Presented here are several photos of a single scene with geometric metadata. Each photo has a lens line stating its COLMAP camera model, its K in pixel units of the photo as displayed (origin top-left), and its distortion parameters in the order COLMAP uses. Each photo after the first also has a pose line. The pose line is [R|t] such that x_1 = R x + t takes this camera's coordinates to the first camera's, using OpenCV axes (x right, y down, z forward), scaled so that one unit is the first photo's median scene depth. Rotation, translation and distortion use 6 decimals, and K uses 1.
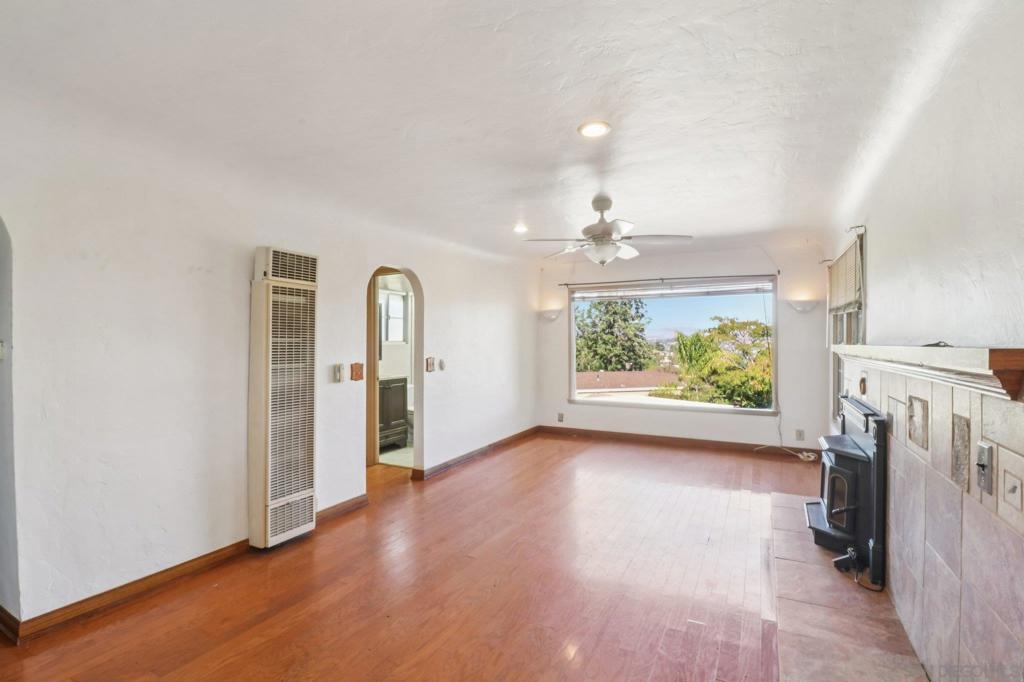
lens RADIAL K [[475.9, 0, 506.0], [0, 475.9, 334.2], [0, 0, 1]] dist [0.003403, -0.014100]
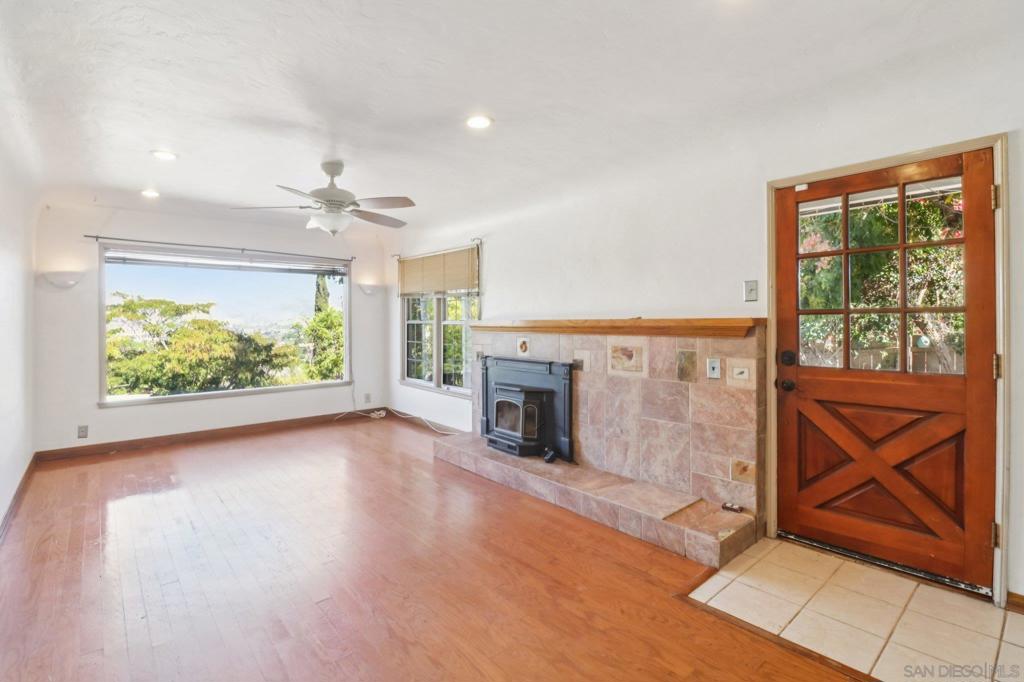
lens RADIAL K [[483.4, 0, 496.6], [0, 483.4, 316.9], [0, 0, 1]] dist [0.004028, -0.014067]
pose [[0.375221, 0.005741, 0.926917, -0.381882], [-0.011029, 0.999938, -0.001729, 0.007844], [-0.926870, -0.009574, 0.375261, 0.253204]]
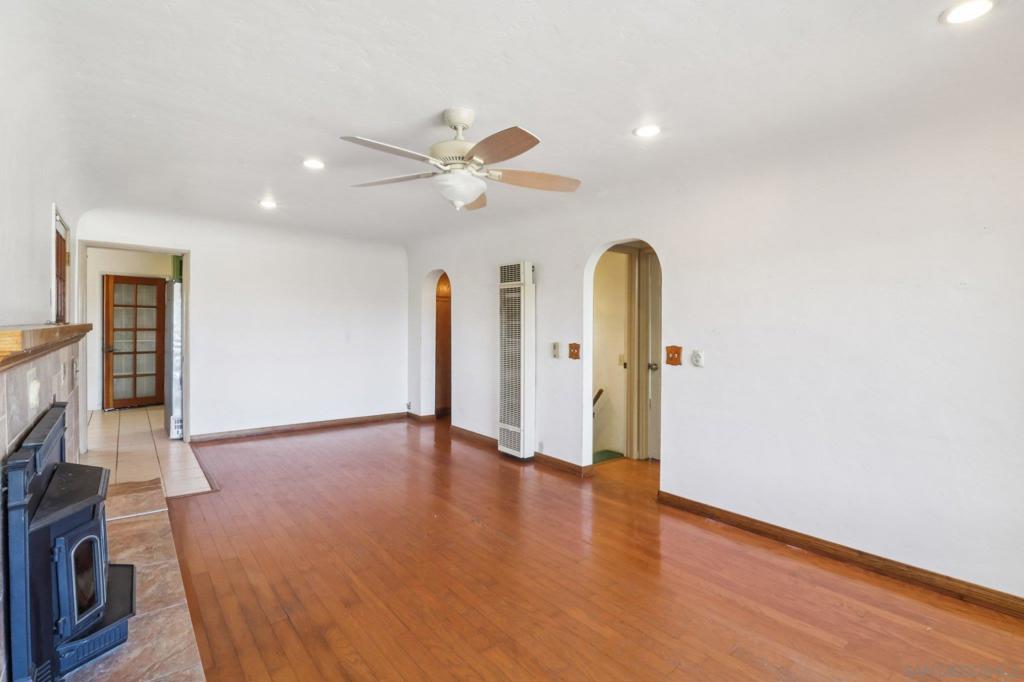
lens RADIAL K [[473.1, 0, 507.4], [0, 473.1, 328.3], [0, 0, 1]] dist [0.001169, -0.014162]
pose [[-0.381505, 0.007837, -0.924334, 0.563592], [0.009218, 0.999947, 0.004673, 0.014252], [0.924321, -0.006738, -0.381557, 0.945435]]
